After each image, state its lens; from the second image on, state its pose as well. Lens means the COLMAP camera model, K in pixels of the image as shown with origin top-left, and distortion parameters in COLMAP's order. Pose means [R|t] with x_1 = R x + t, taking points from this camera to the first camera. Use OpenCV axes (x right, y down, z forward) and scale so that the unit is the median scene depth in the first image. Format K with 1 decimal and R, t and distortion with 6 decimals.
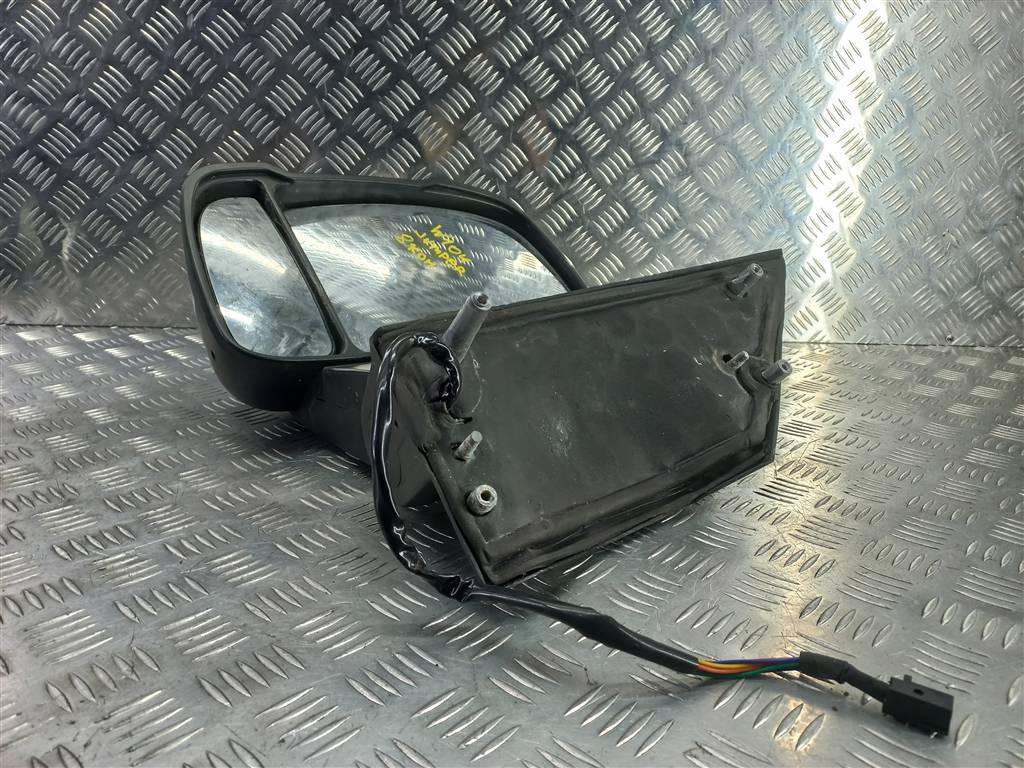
lens RADIAL K [[748.1, 0, 513.3], [0, 748.1, 389.7], [0, 0, 1]] dist [0.009166, 0.012394]
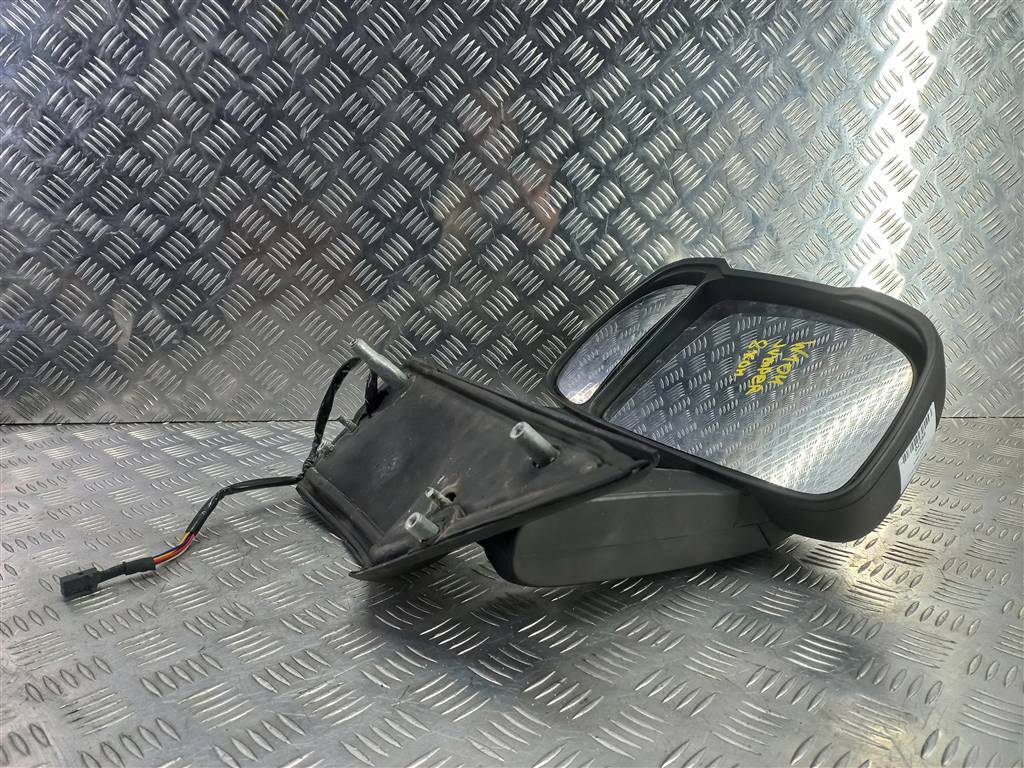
lens RADIAL K [[748.1, 0, 506.3], [0, 748.1, 379.7], [0, 0, 1]] dist [0.009166, 0.012394]
pose [[0.999441, -0.027206, -0.019437, -0.129728], [0.025456, 0.996039, -0.085196, -0.047931], [0.021678, 0.084654, 0.996175, -0.009868]]
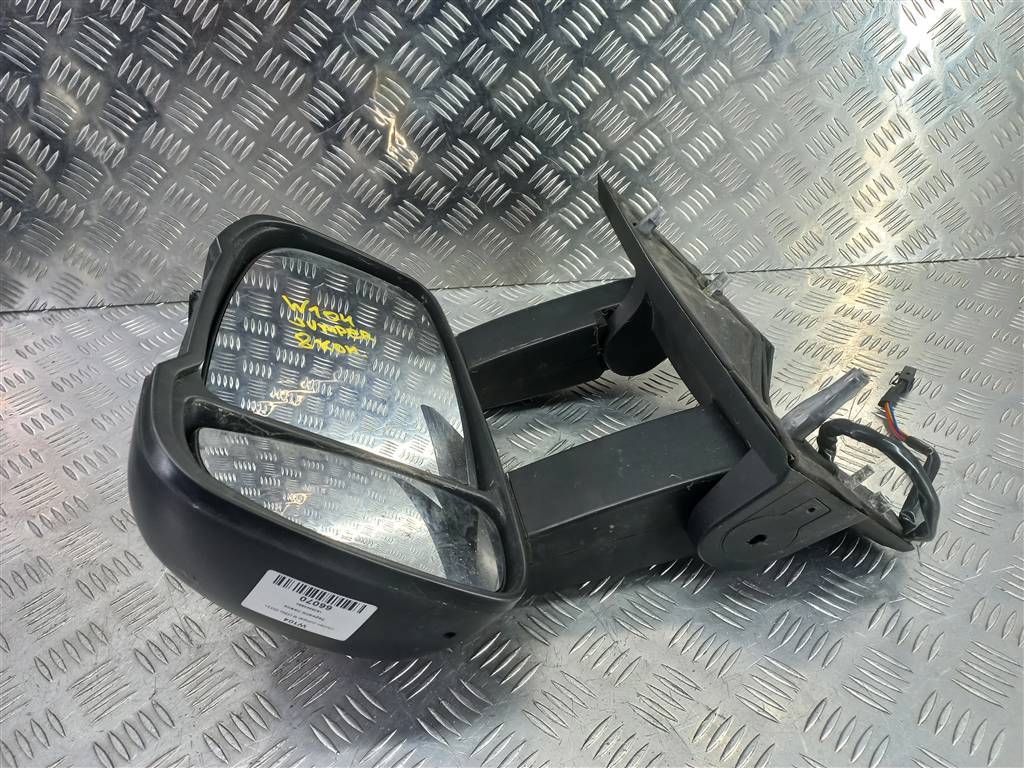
lens RADIAL K [[748.1, 0, 505.8], [0, 748.1, 381.5], [0, 0, 1]] dist [0.009166, 0.012394]
pose [[0.997138, -0.057318, -0.049295, -0.069895], [0.070243, 0.943518, 0.323791, -0.285142], [0.027952, -0.326327, 0.944844, 0.113911]]
